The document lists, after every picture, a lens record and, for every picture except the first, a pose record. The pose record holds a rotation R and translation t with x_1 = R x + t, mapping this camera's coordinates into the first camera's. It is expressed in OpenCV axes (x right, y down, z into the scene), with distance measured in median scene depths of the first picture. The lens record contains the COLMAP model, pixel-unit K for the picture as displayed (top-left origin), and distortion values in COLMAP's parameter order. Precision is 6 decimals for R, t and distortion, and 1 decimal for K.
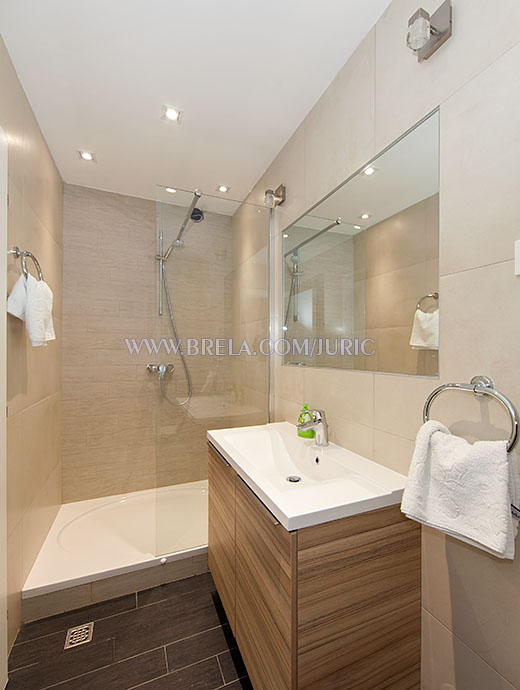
lens RADIAL K [[280.5, 0, 260.6], [0, 280.5, 356.7], [0, 0, 1]] dist [-0.000205, -0.000252]
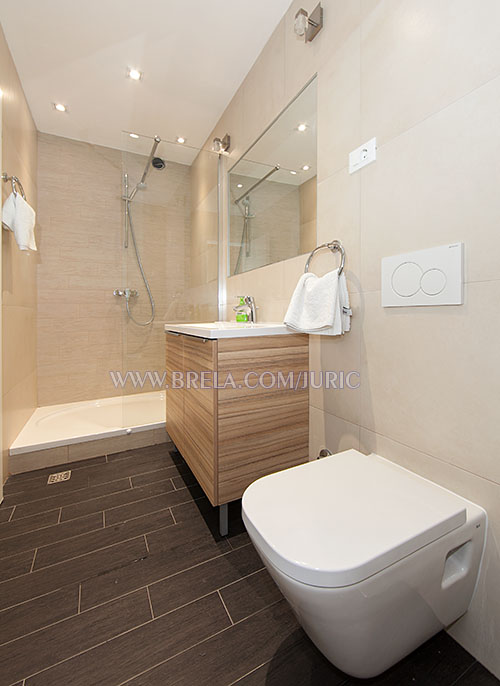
lens RADIAL K [[280.3, 0, 248.6], [0, 280.3, 310.0], [0, 0, 1]] dist [0.001127, 0.000207]
pose [[0.997812, -0.016671, 0.063973, 0.067929], [0.018828, 0.999270, -0.033253, 0.170726], [-0.063372, 0.034385, 0.997397, -0.175137]]
